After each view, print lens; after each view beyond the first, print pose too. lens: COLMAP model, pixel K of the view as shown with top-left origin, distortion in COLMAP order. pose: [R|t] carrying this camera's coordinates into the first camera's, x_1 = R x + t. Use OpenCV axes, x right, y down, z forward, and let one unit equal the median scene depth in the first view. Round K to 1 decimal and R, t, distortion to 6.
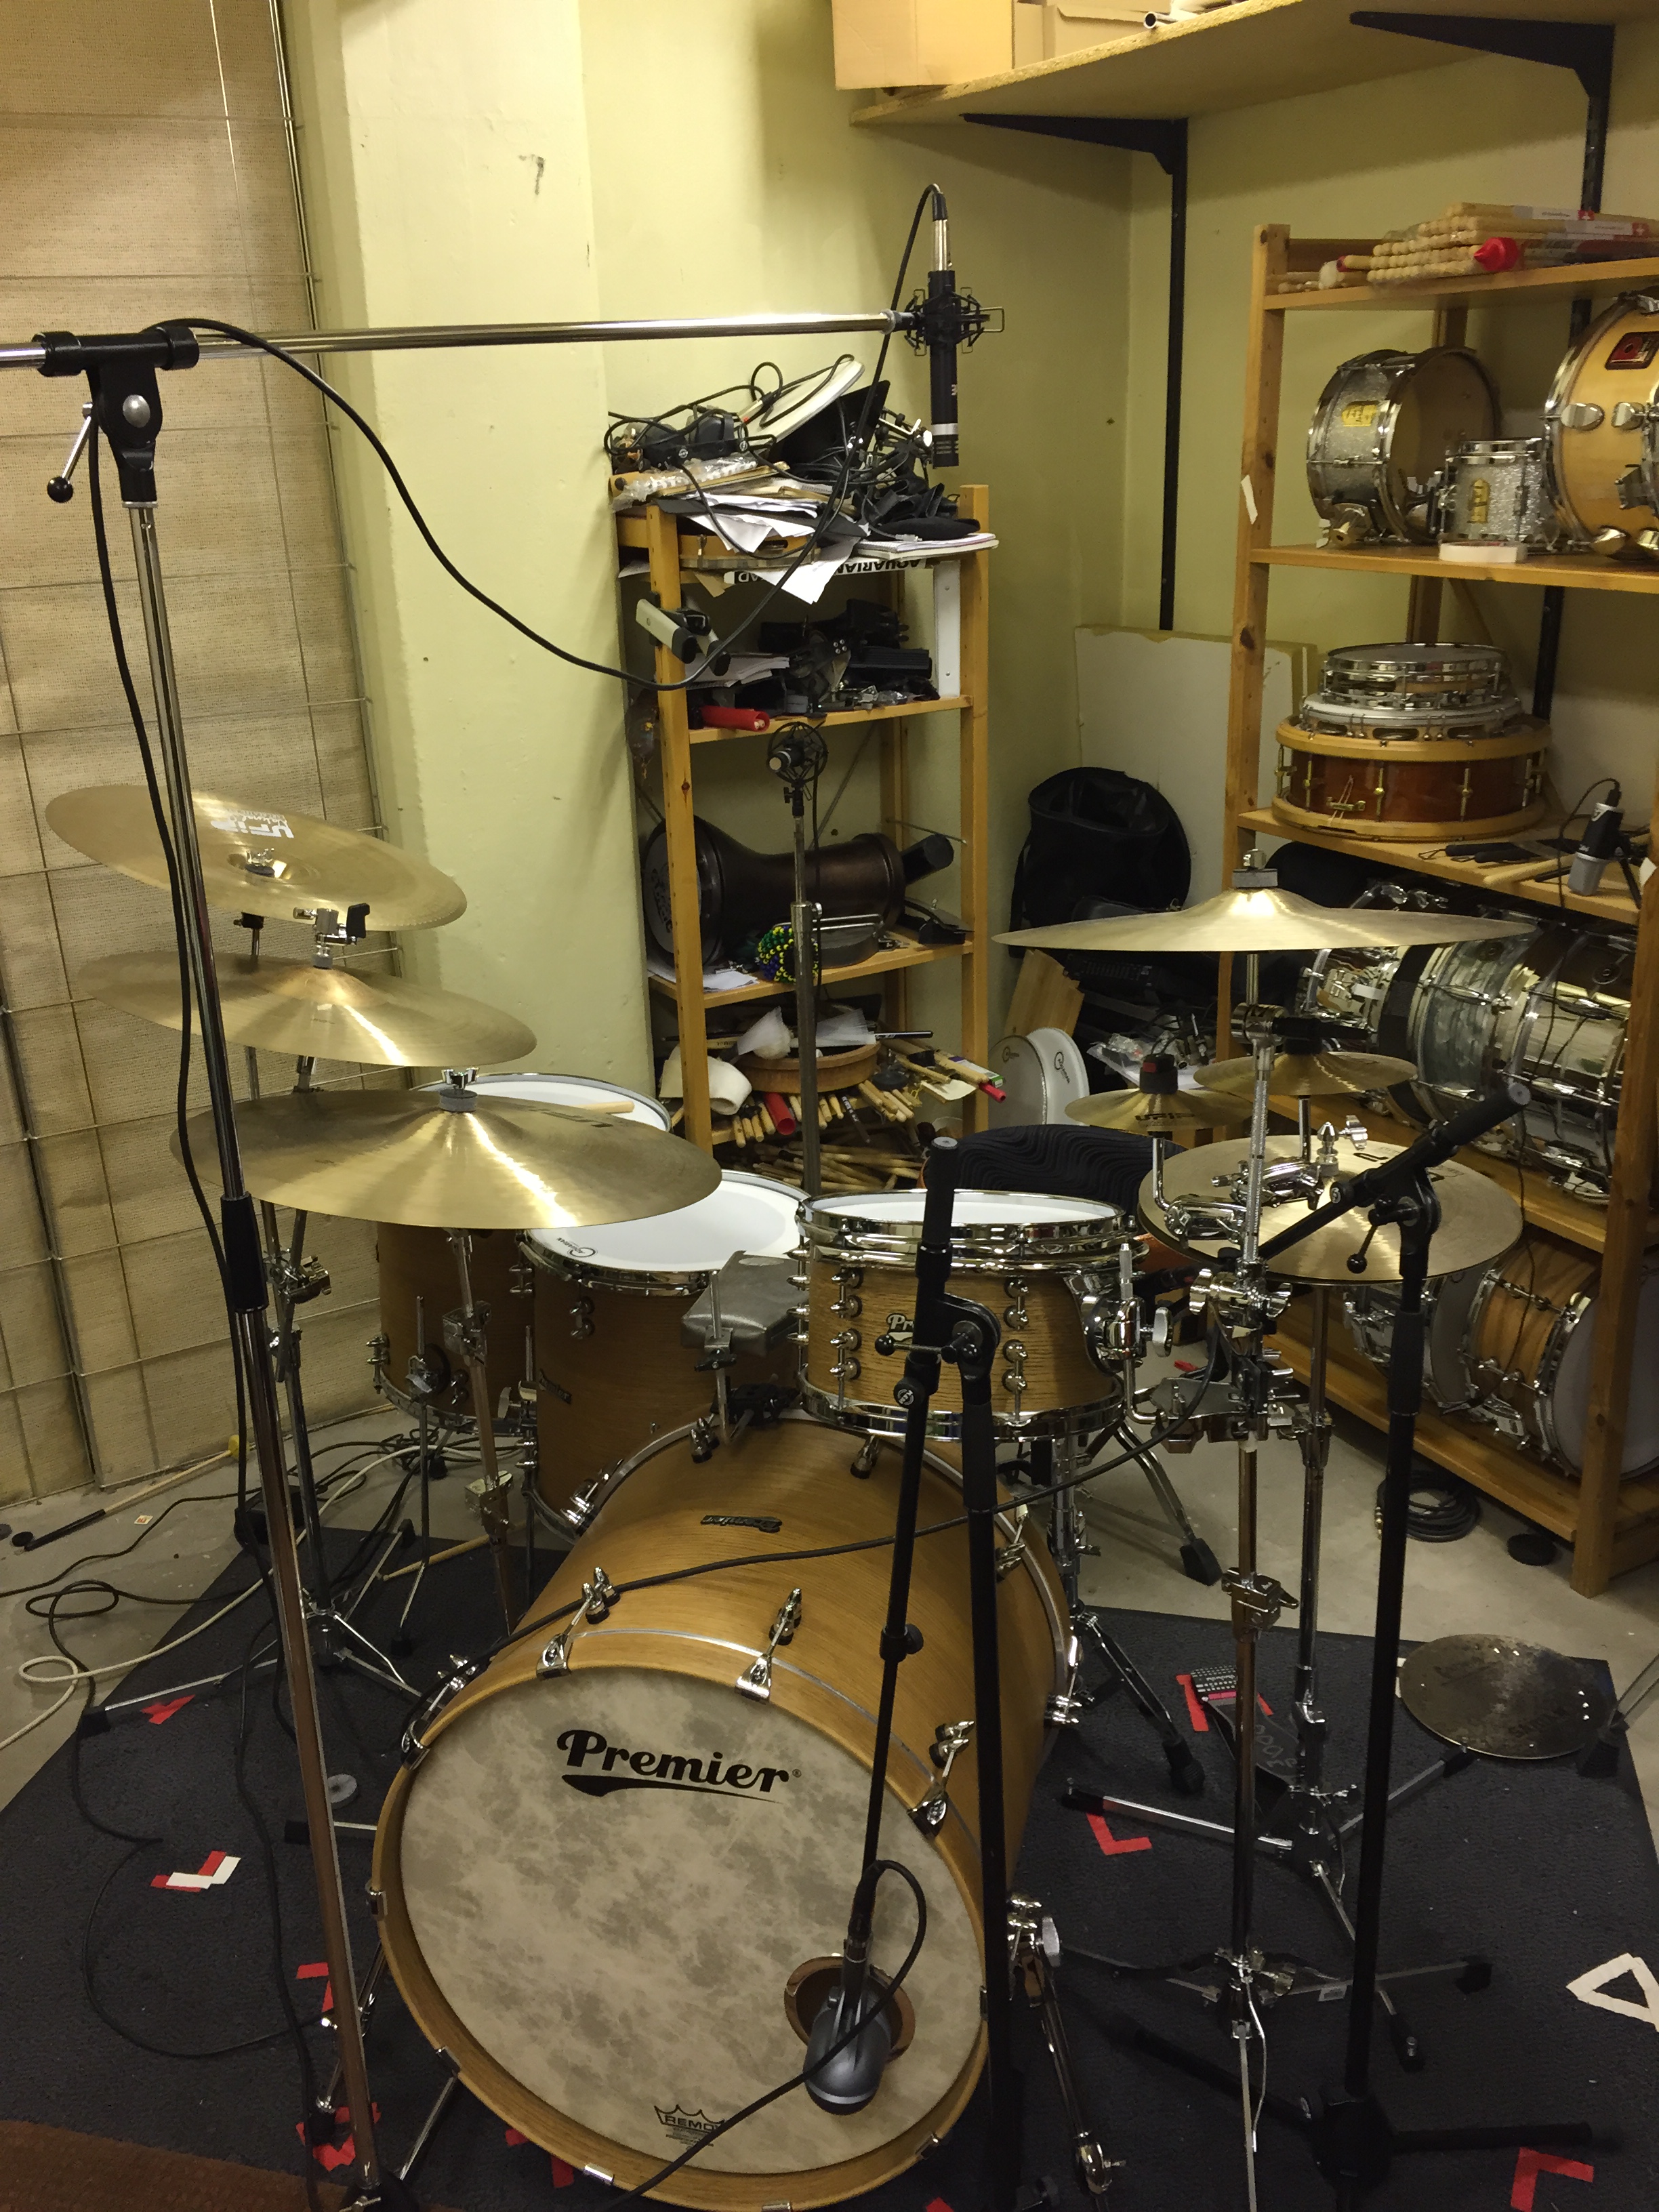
lens RADIAL K [[1919.4, 0, 802.0], [0, 1919.4, 1107.2], [0, 0, 1]] dist [0.080913, -0.103118]
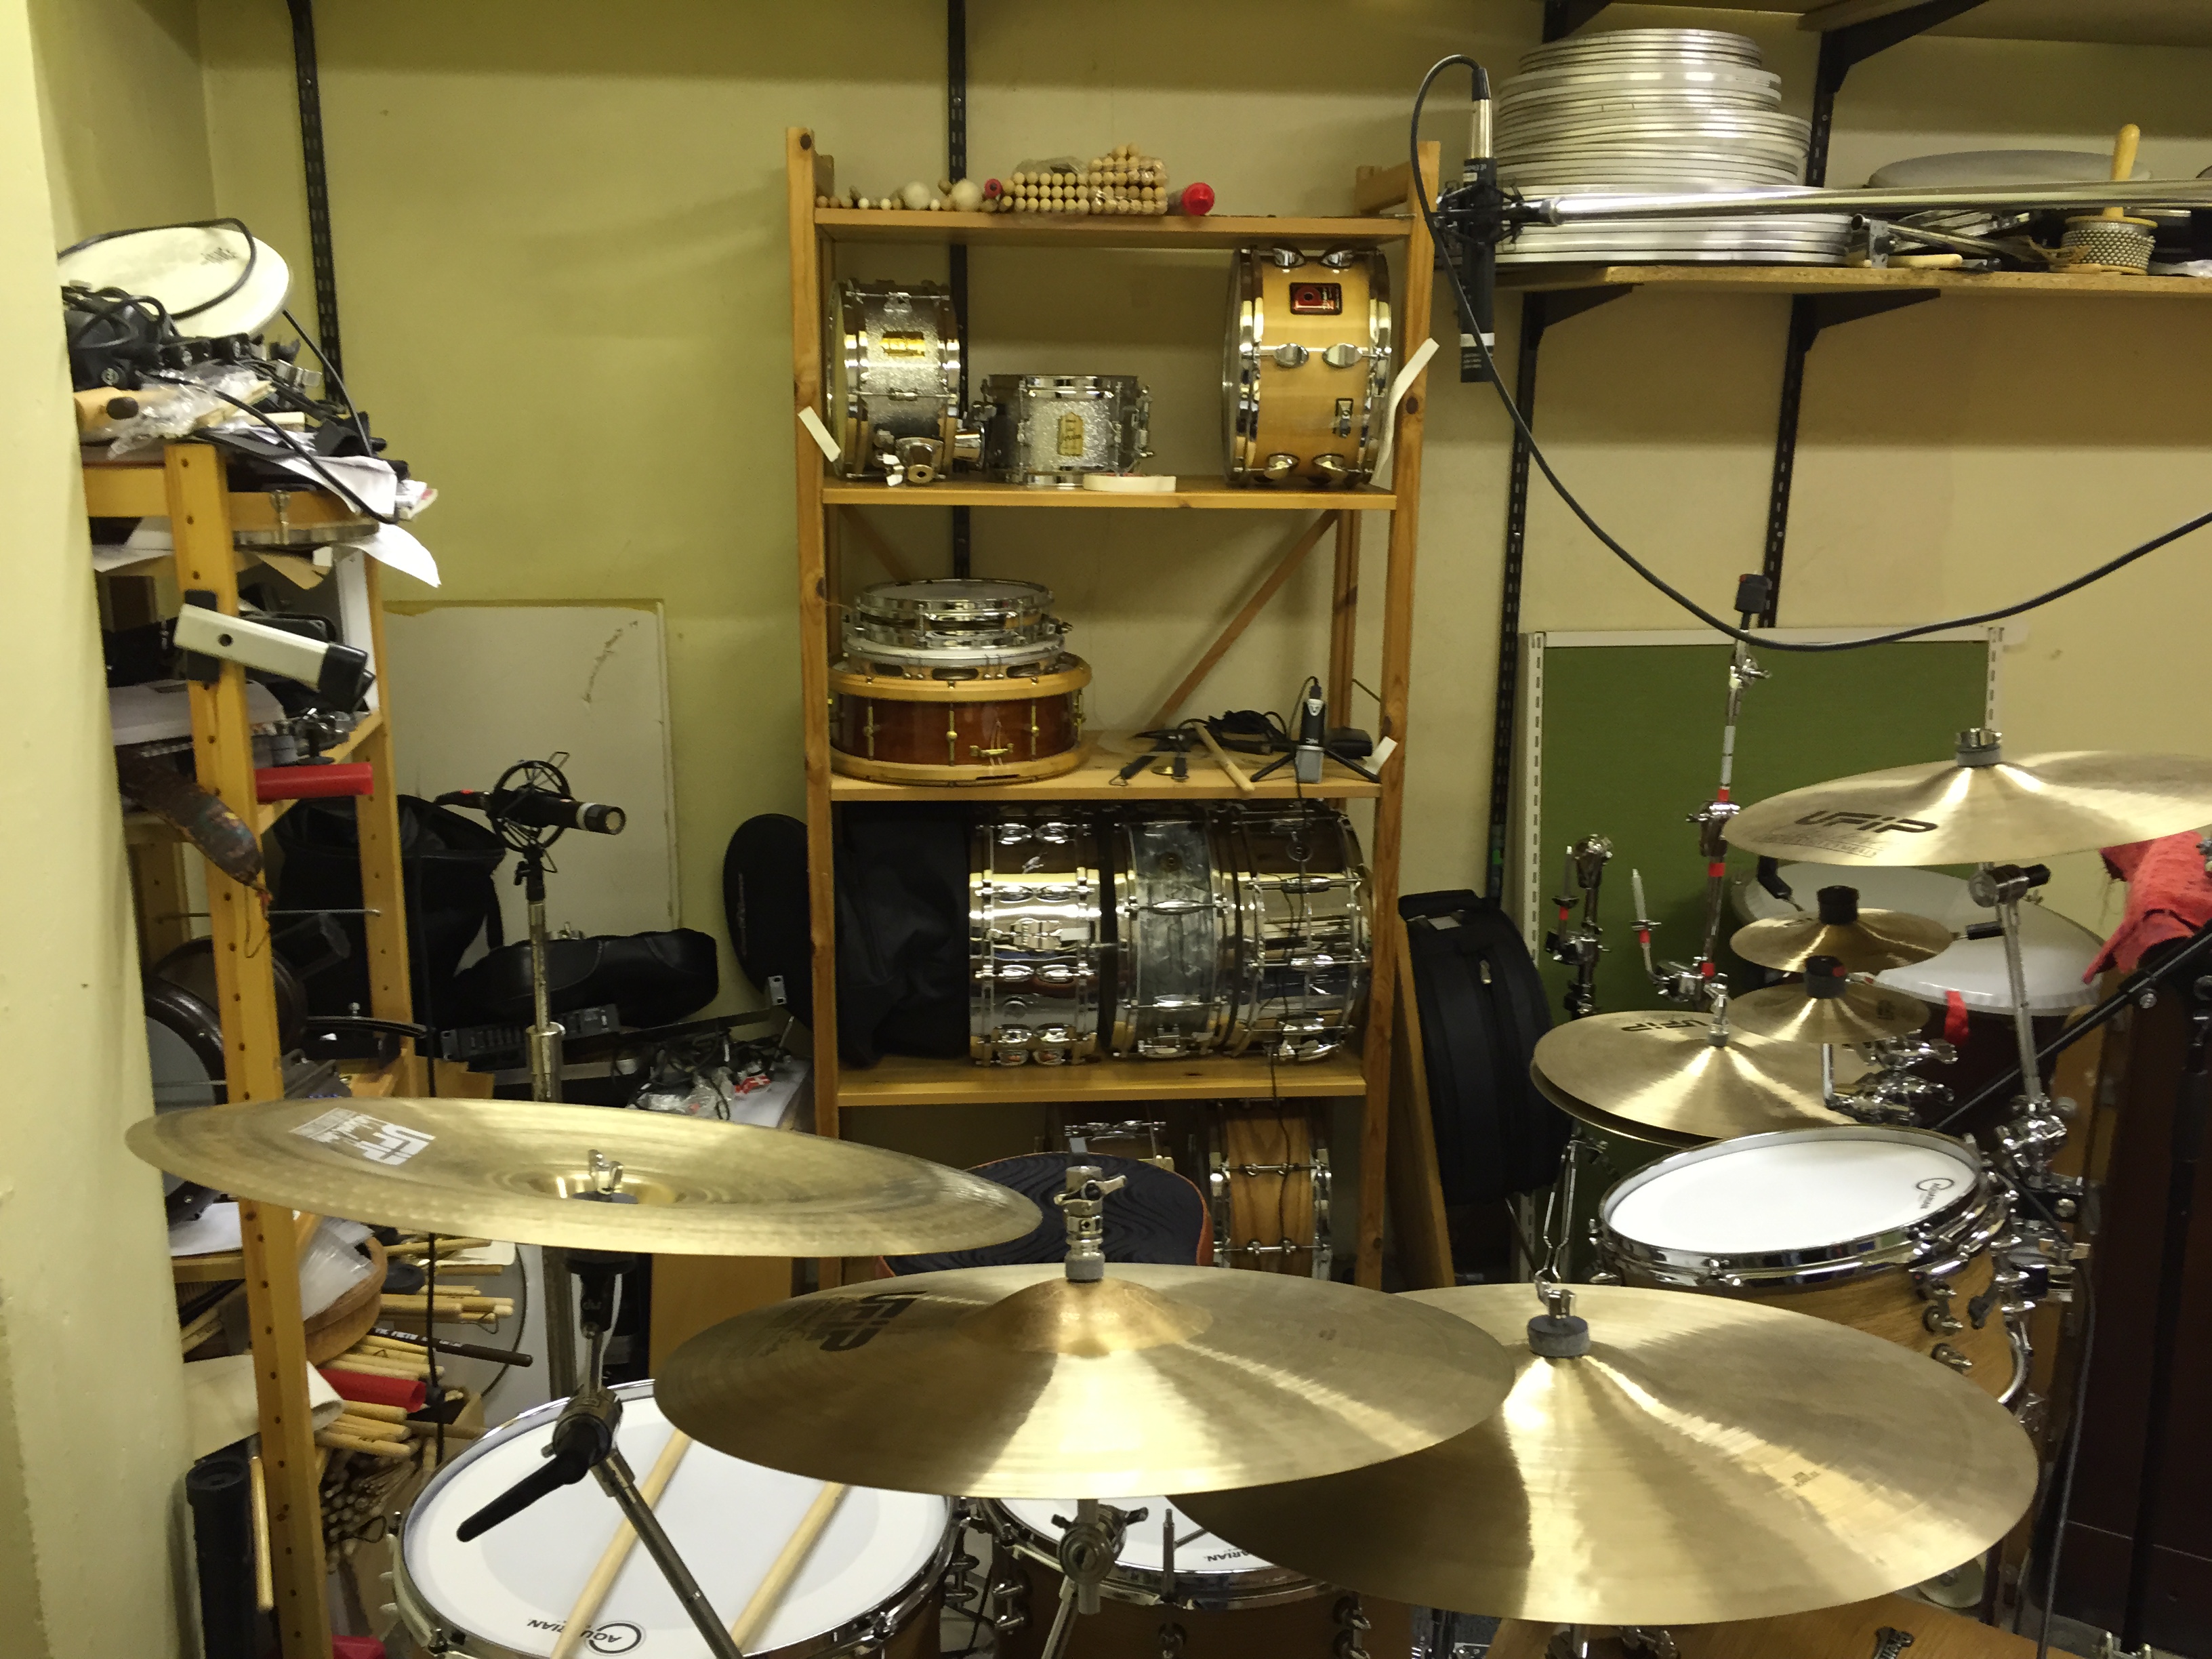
lens RADIAL K [[1919.4, 0, 1105.5], [0, 1919.4, 811.7], [0, 0, 1]] dist [0.080913, -0.103118]
pose [[0.383649, -0.182934, 0.905179, -0.866082], [0.289483, 0.954603, 0.070229, -0.283910], [-0.876934, 0.235091, 0.419189, 0.914471]]
